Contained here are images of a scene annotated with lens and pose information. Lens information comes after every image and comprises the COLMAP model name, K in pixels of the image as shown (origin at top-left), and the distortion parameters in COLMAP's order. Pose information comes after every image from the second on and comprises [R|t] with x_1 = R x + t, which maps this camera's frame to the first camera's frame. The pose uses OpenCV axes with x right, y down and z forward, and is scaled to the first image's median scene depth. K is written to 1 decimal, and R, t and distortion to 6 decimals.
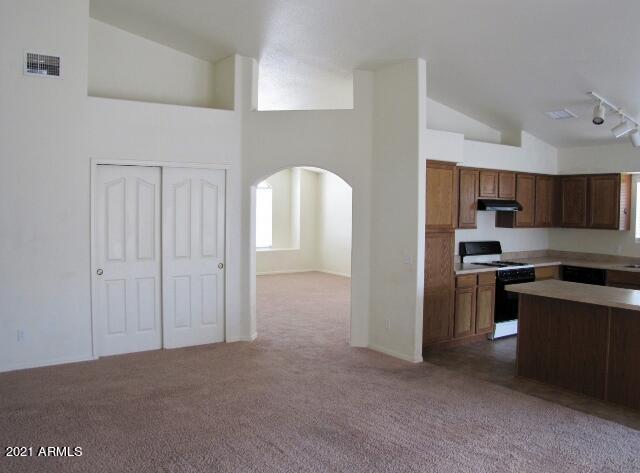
lens RADIAL K [[542.8, 0, 320.0], [0, 542.8, 236.5], [0, 0, 1]] dist [-0.183597, 0.183497]
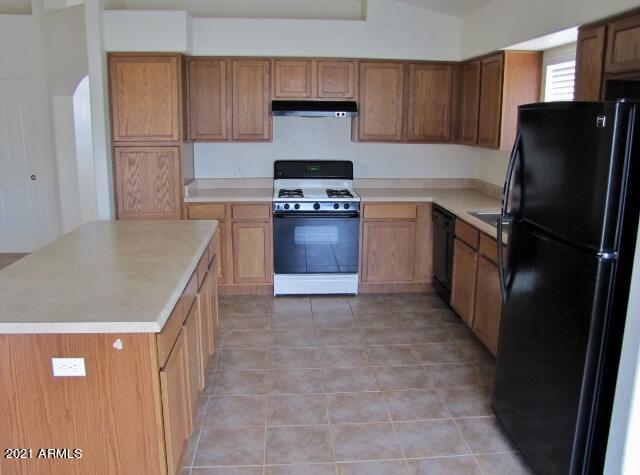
lens RADIAL K [[542.8, 0, 320.0], [0, 542.8, 237.5], [0, 0, 1]] dist [-0.183597, 0.183497]
pose [[0.864102, 0.106342, -0.491954, 0.699863], [-0.025725, 0.985479, 0.167838, -0.011120], [0.502658, -0.132374, 0.854290, 0.380368]]
